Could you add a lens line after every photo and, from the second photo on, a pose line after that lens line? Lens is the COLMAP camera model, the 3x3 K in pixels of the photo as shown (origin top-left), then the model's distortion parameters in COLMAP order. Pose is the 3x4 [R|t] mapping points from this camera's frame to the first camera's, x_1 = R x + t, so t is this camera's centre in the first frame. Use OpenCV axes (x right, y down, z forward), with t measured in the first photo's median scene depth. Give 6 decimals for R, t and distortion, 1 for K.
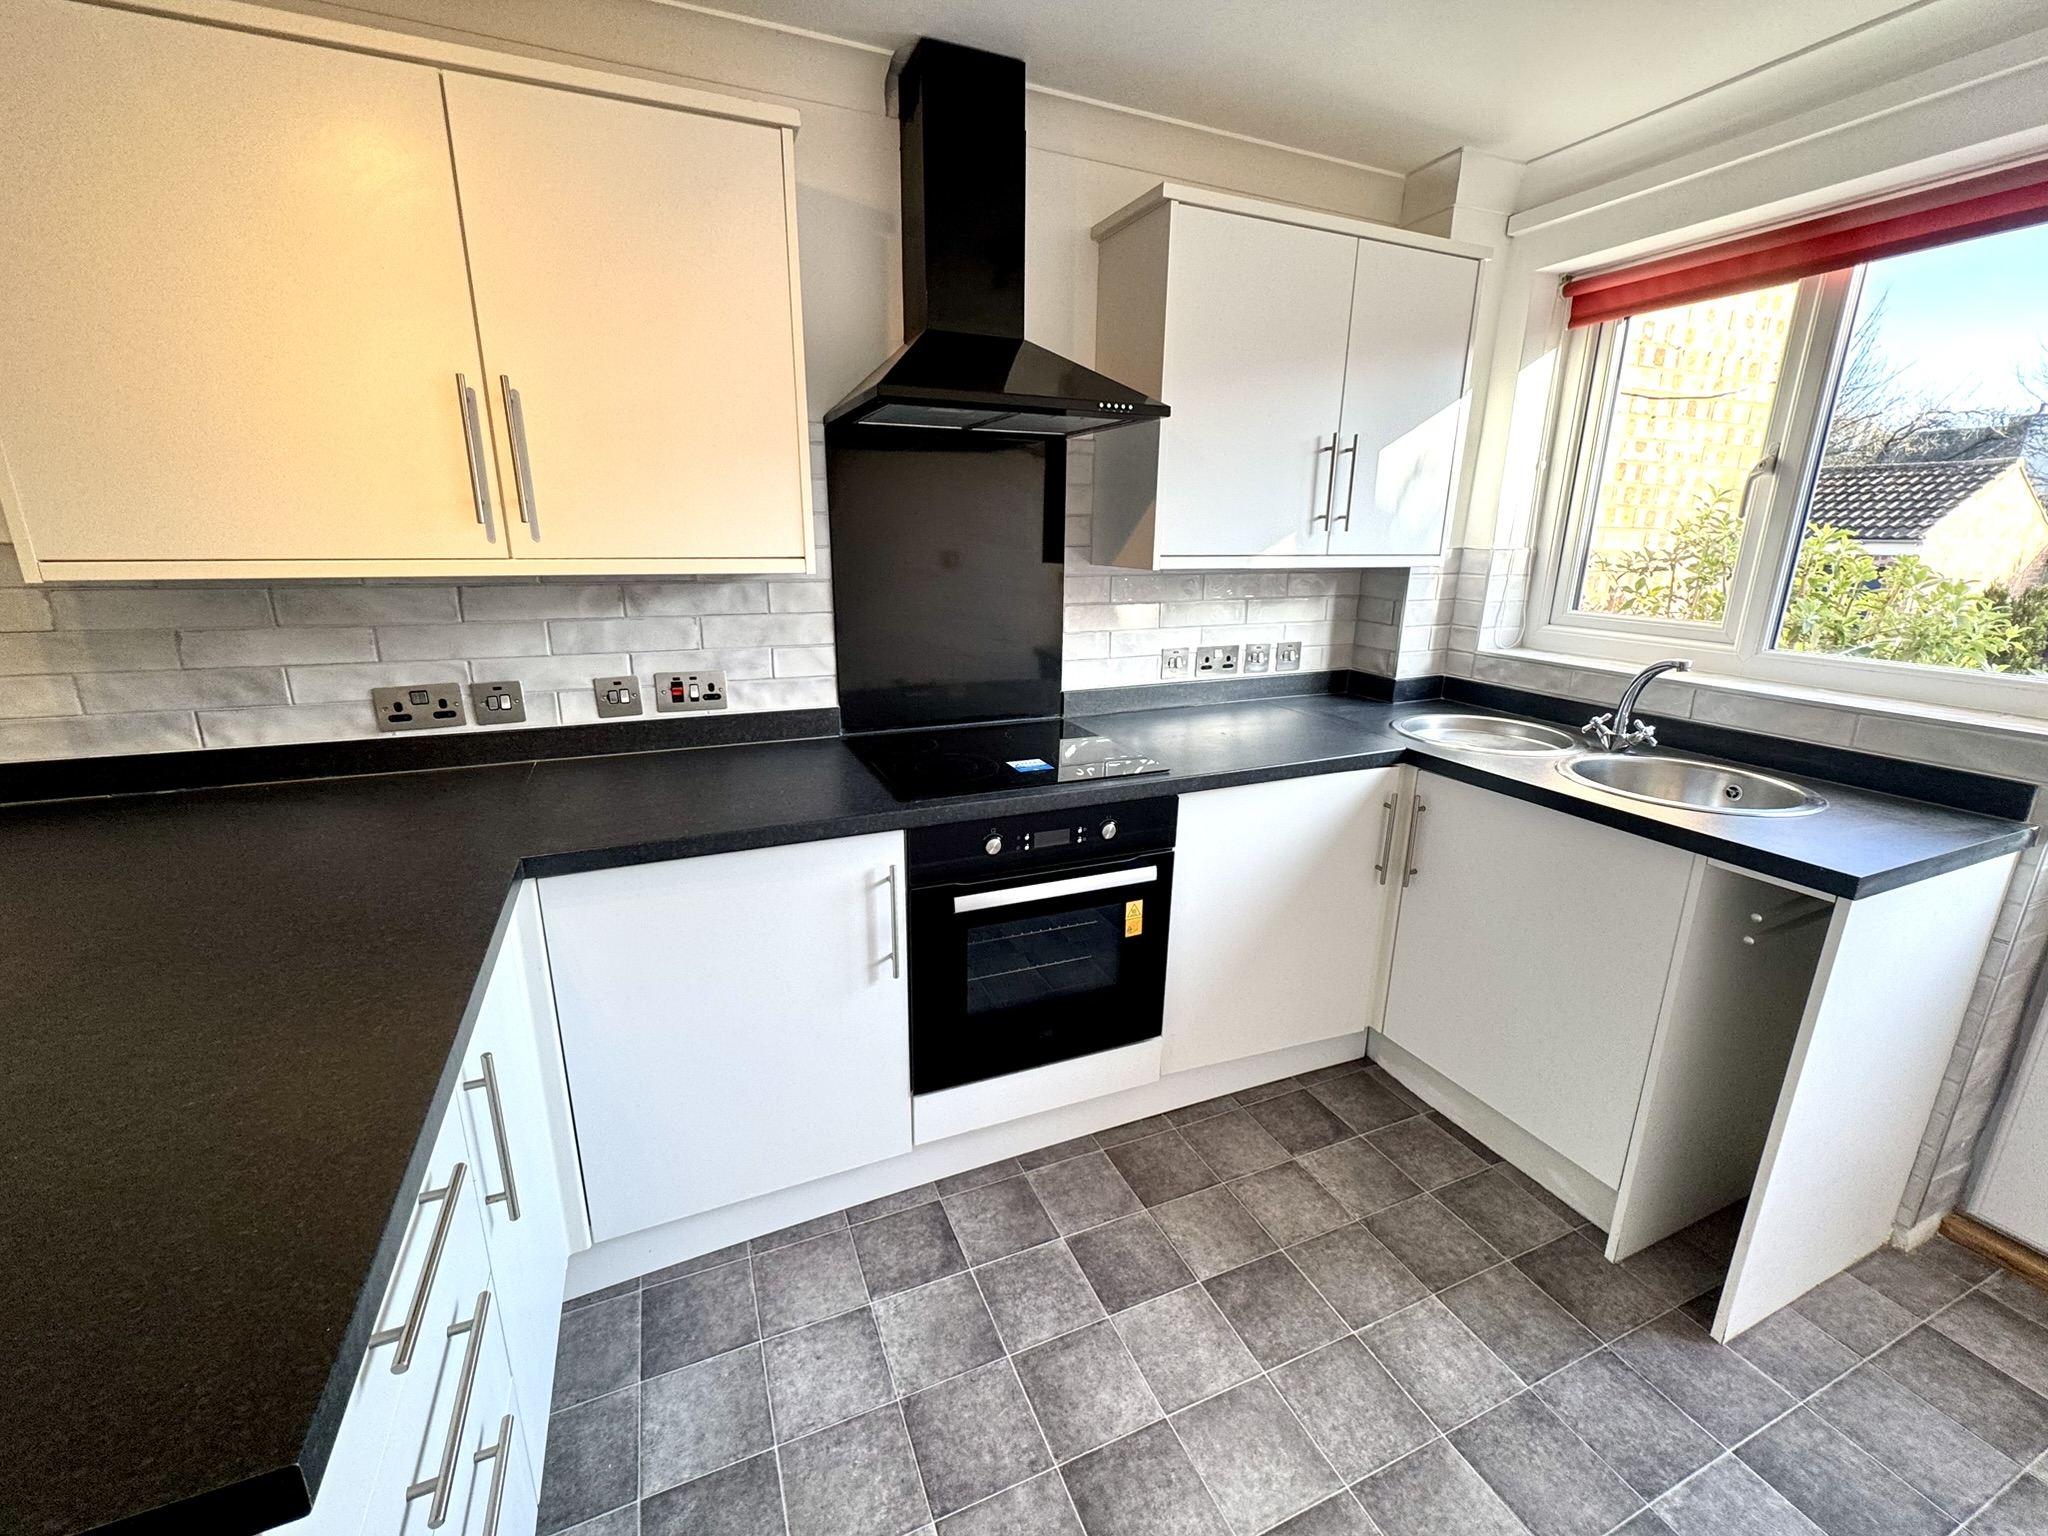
lens RADIAL K [[847.9, 0, 1024.0], [0, 847.9, 768.0], [0, 0, 1]] dist [-0.003422, 0.000123]
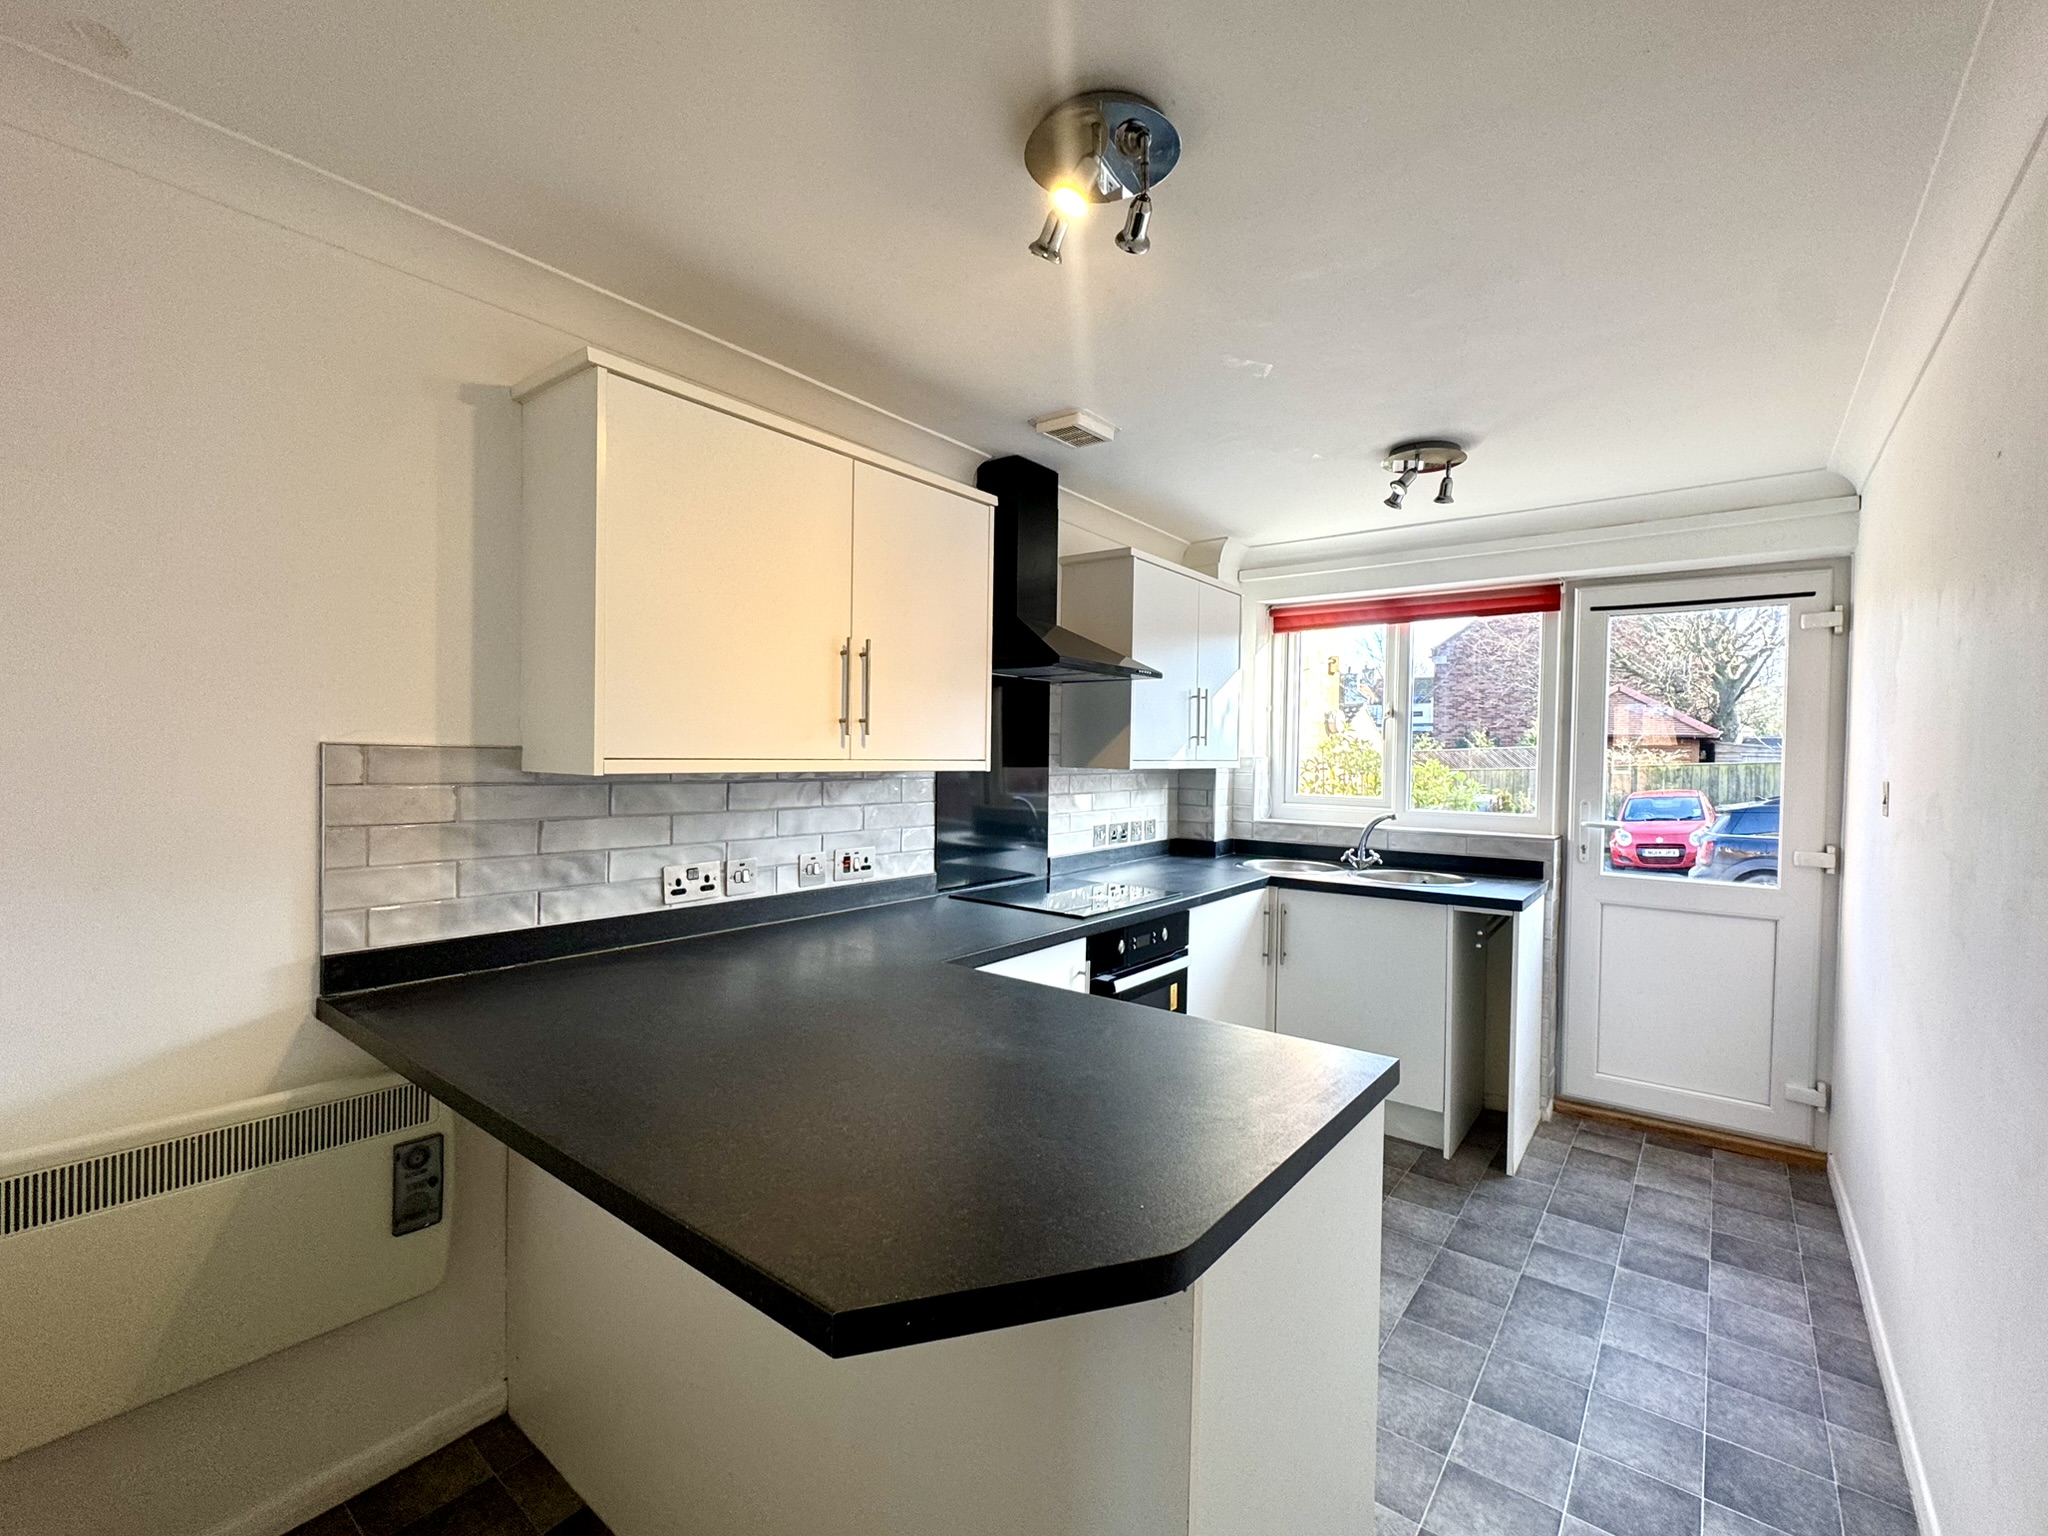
lens RADIAL K [[882.6, 0, 1024.0], [0, 882.6, 768.0], [0, 0, 1]] dist [-0.004742, -0.000518]
pose [[0.878710, -0.005362, 0.477325, -0.854652], [0.123399, 0.968500, -0.216287, 0.093988], [-0.461130, 0.248955, 0.851693, -0.297578]]
